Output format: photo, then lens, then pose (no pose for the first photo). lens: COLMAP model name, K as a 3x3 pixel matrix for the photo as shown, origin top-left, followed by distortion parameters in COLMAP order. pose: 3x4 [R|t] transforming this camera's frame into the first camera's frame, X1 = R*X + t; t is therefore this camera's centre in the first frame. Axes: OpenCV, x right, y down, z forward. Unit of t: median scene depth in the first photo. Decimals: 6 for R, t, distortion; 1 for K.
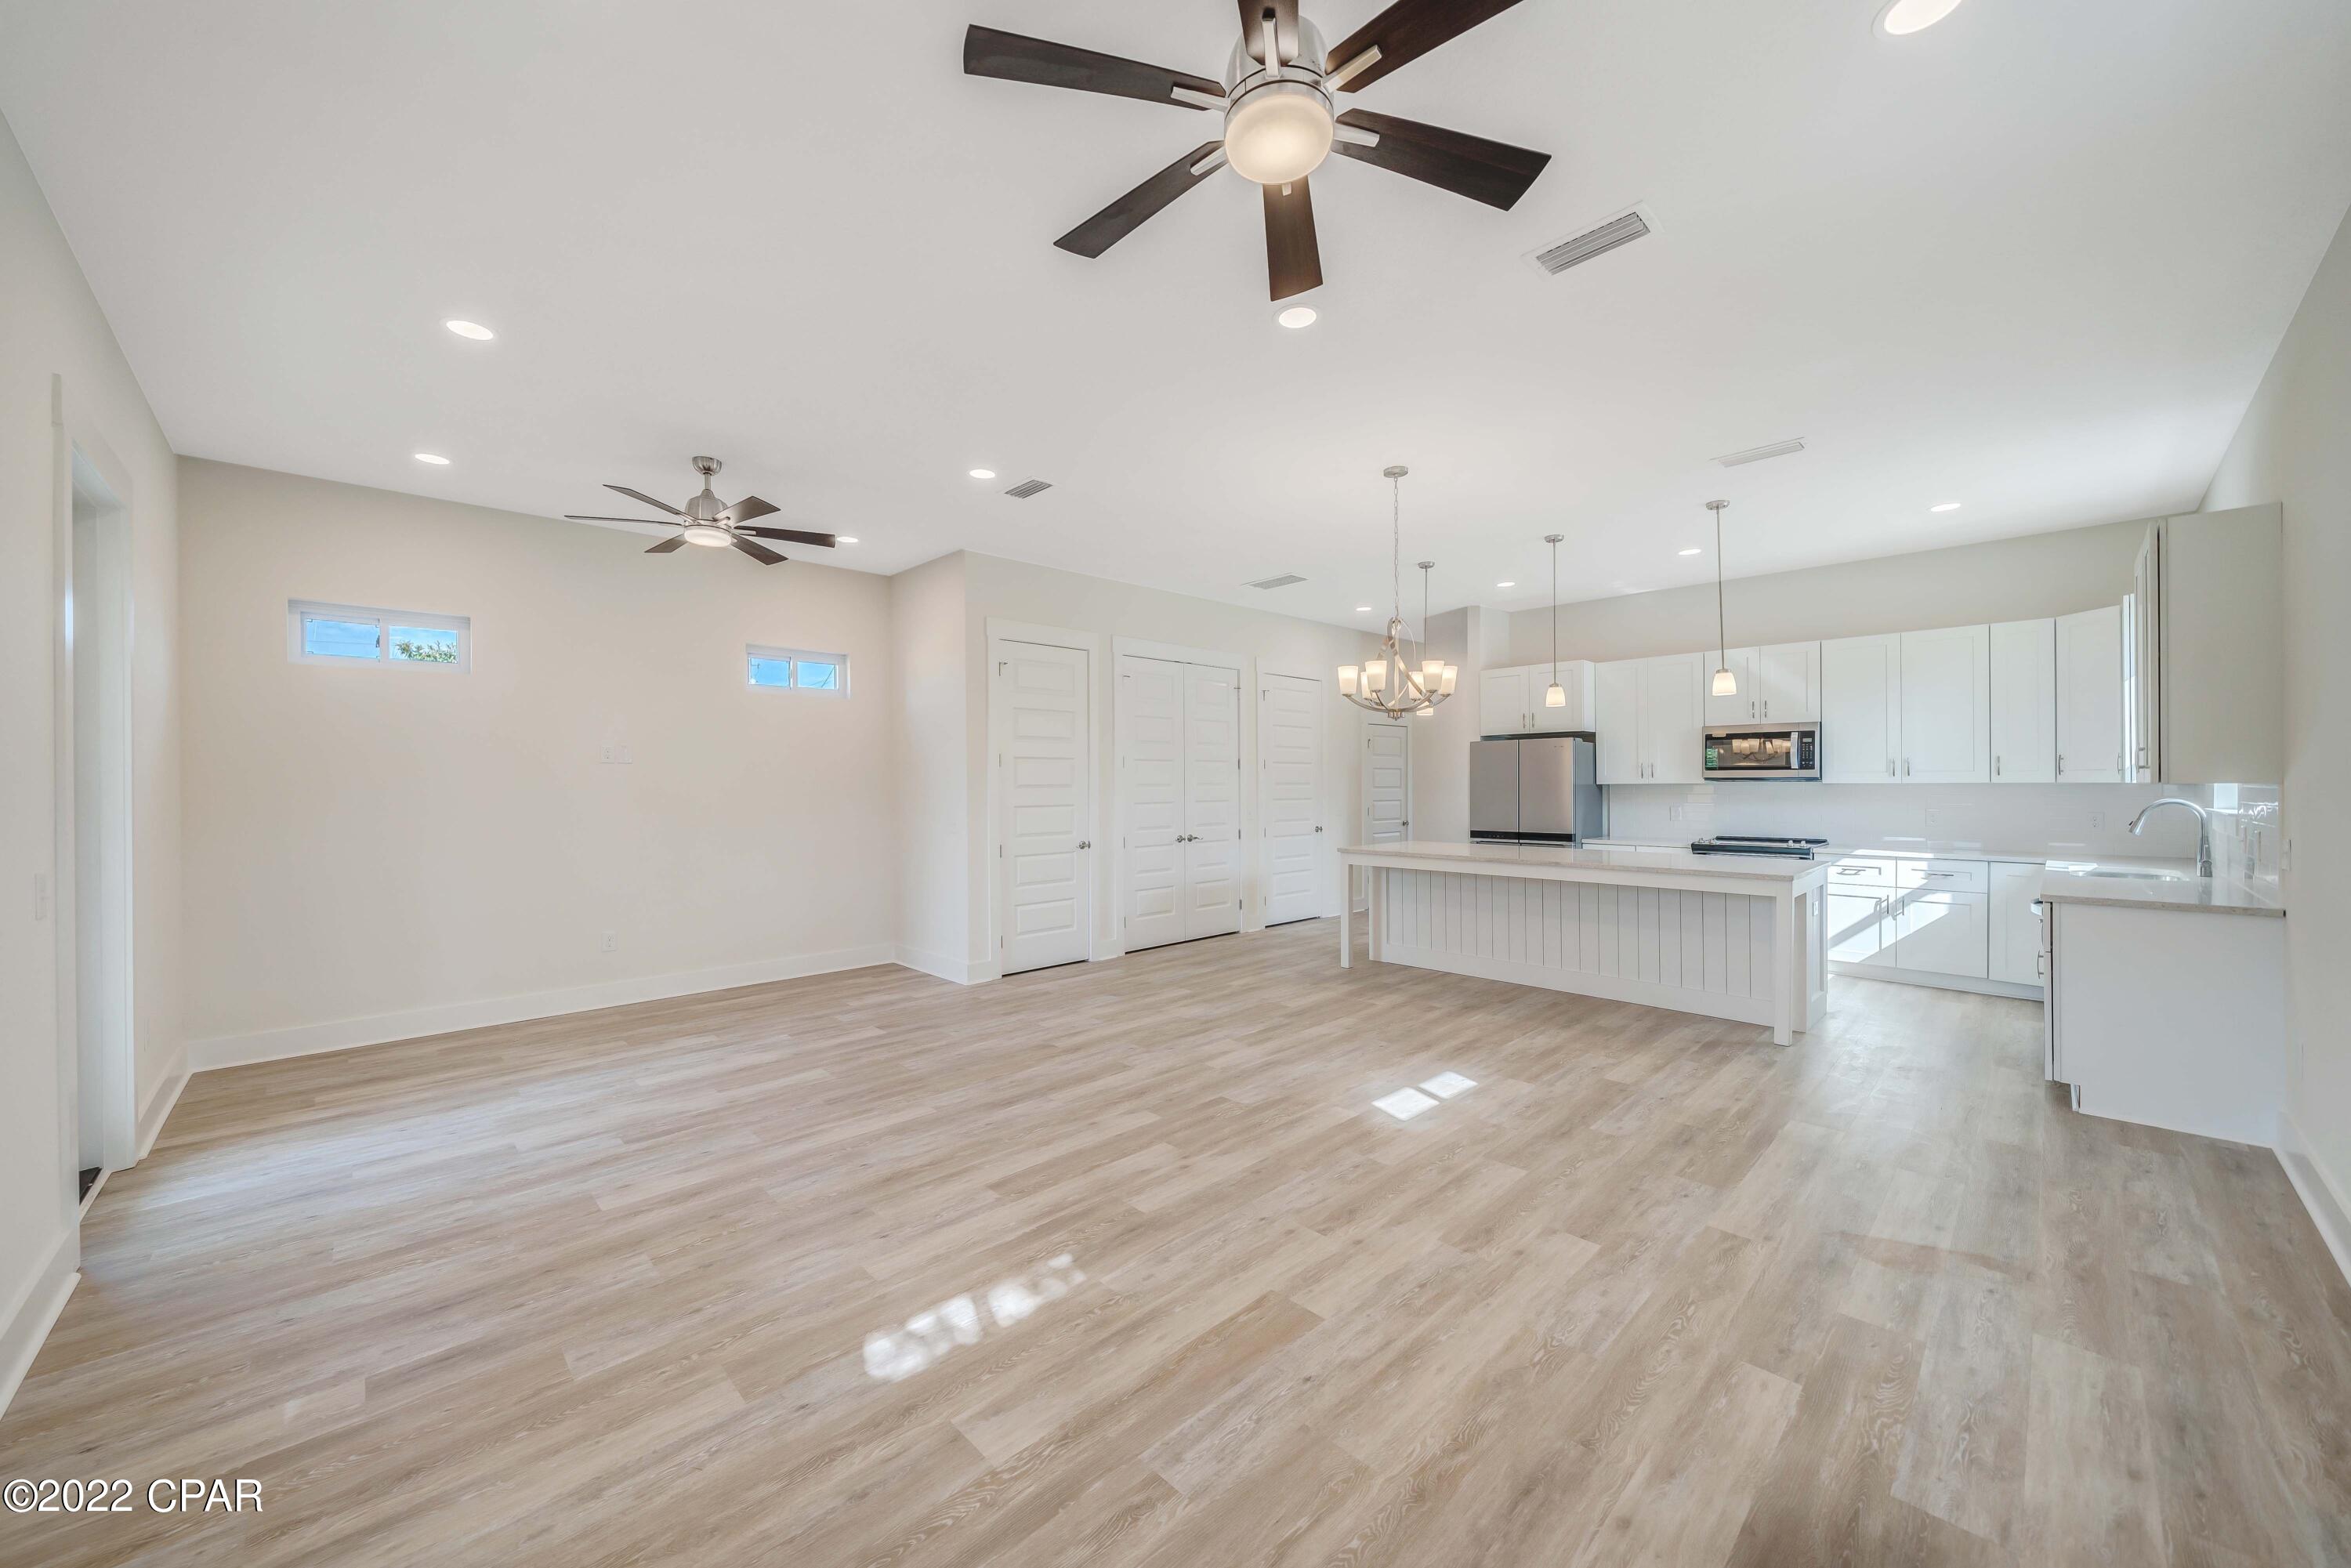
lens RADIAL K [[858.7, 0, 1153.6], [0, 858.7, 781.7], [0, 0, 1]] dist [-0.003511, 0.000051]
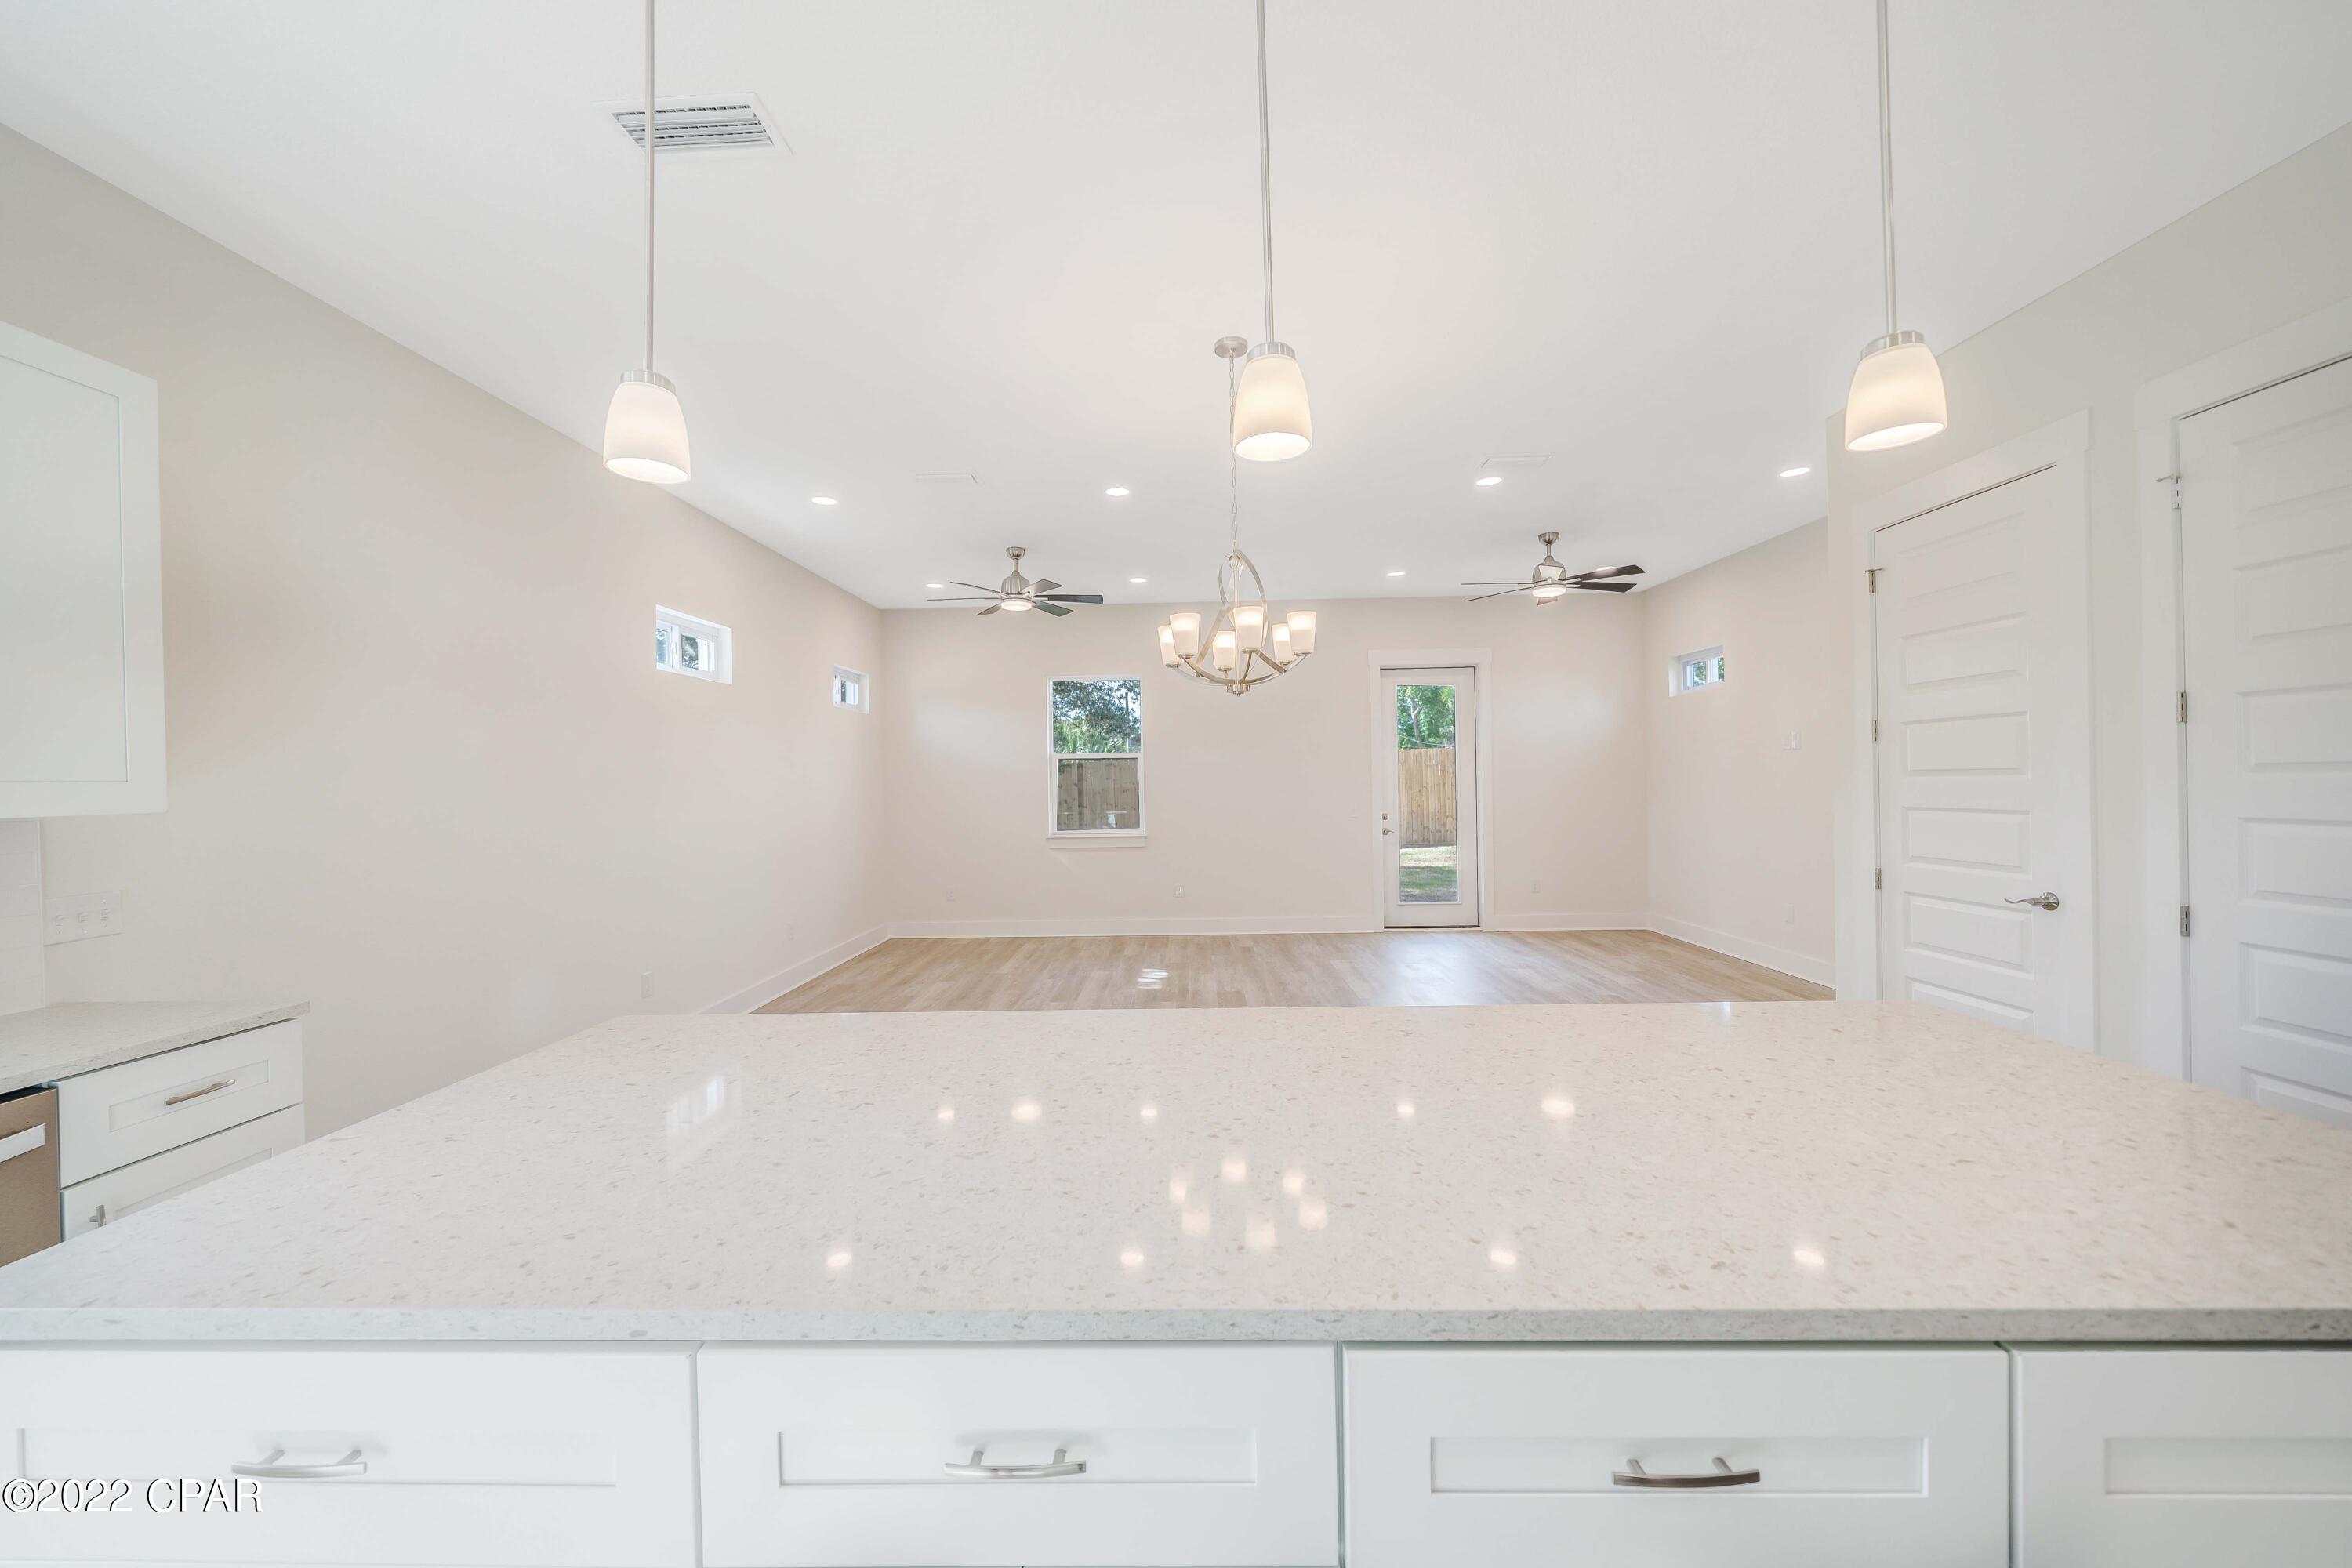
lens RADIAL K [[859.1, 0, 1159.3], [0, 859.1, 783.1], [0, 0, 1]] dist [-0.003511, 0.000051]
pose [[-0.706647, 0.018911, -0.707313, 0.873779], [0.024514, 0.999697, 0.002237, -0.001401], [0.707141, -0.015758, -0.706897, 1.521179]]
